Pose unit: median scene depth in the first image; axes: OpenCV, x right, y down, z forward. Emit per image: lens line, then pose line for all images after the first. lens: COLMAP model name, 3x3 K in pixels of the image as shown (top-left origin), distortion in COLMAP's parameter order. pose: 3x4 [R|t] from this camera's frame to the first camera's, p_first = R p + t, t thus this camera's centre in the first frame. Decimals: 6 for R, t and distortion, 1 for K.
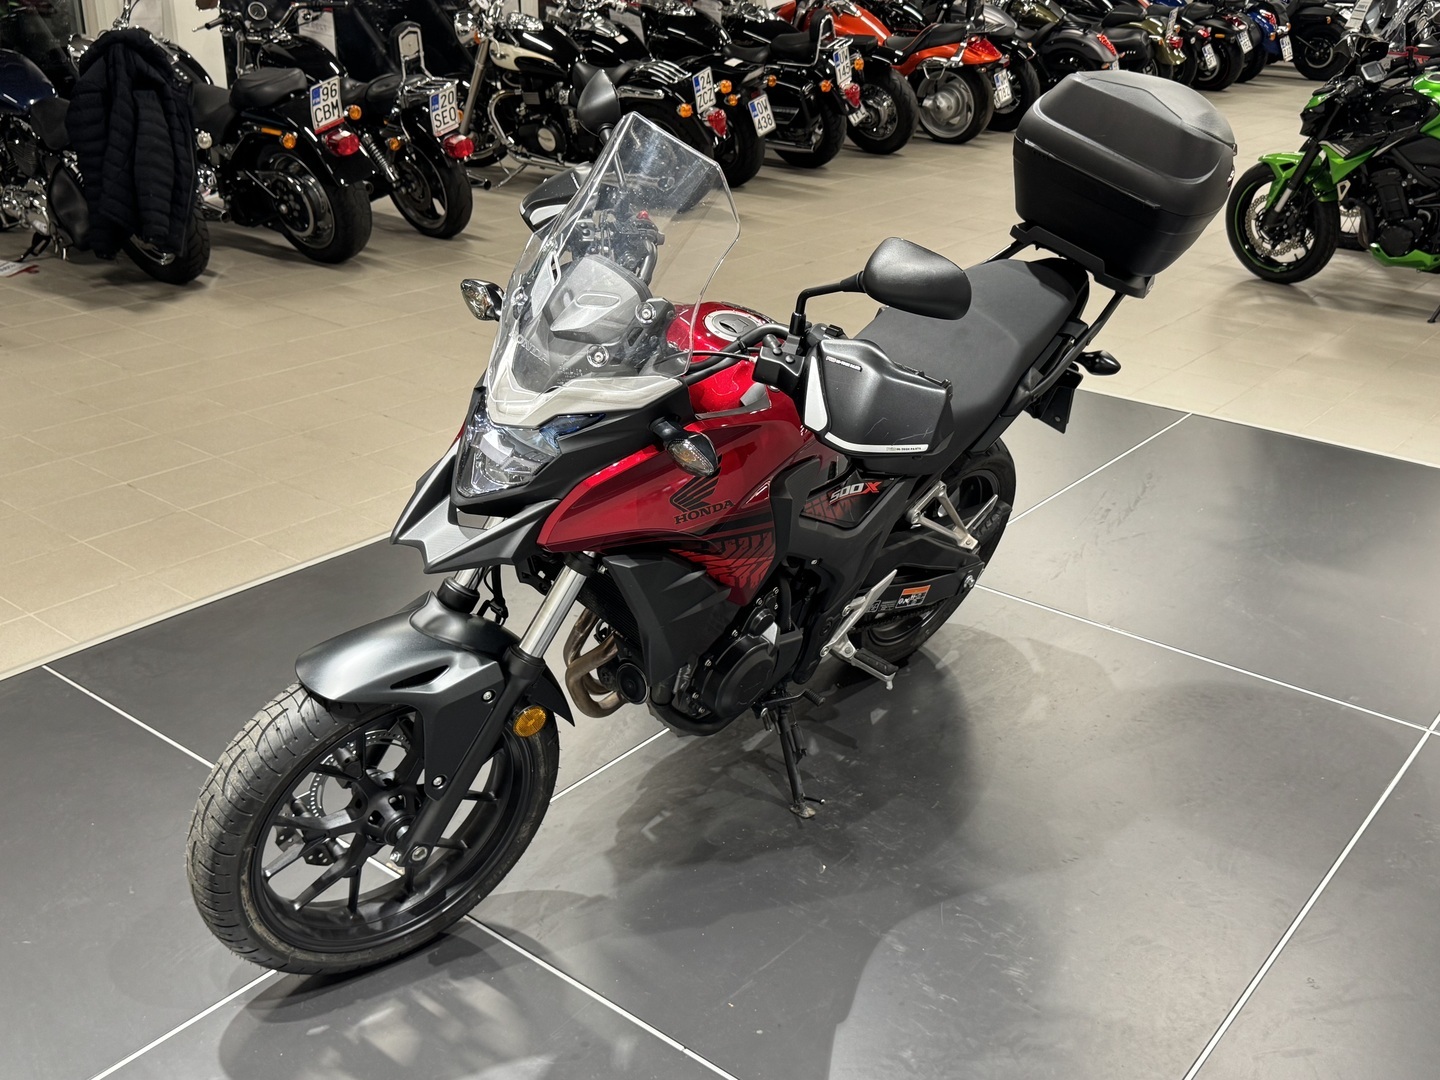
lens RADIAL K [[1516.8, 0, 721.7], [0, 1516.8, 541.2], [0, 0, 1]] dist [-0.007699, 0.000000]
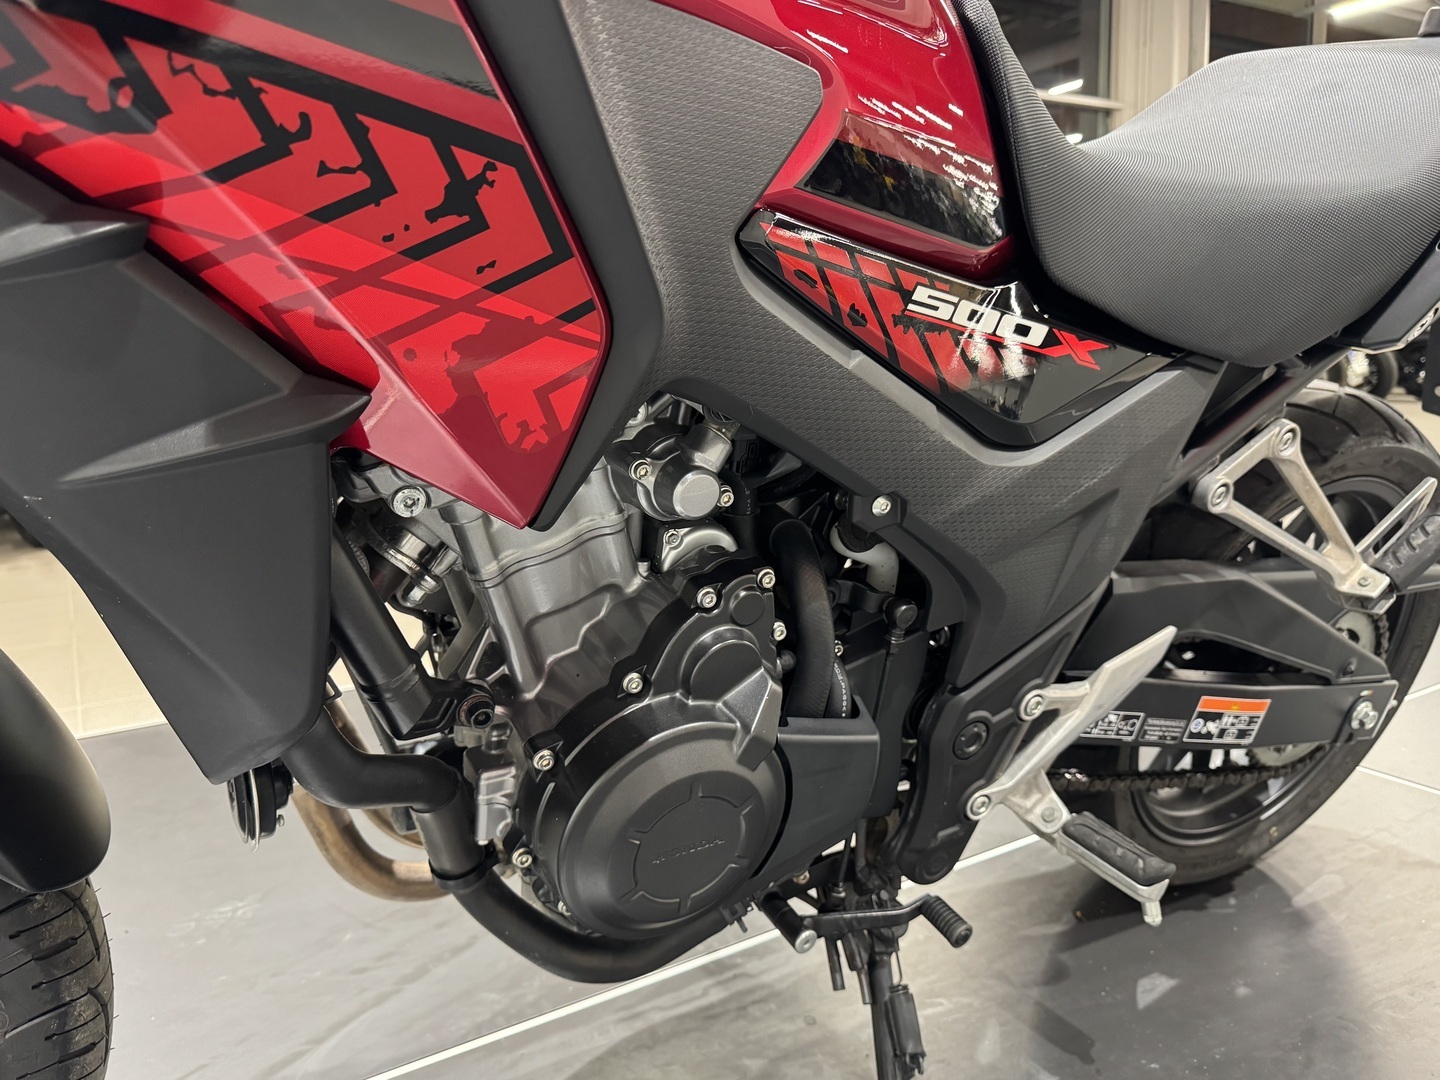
lens RADIAL K [[1105.2, 0, 715.2], [0, 1105.2, 534.5], [0, 0, 1]] dist [-0.010058, -0.009205]
pose [[0.938684, 0.004262, -0.344753, 0.091821], [-0.086546, 0.970821, -0.223644, 0.066268], [0.333740, 0.239768, 0.911663, 0.610025]]
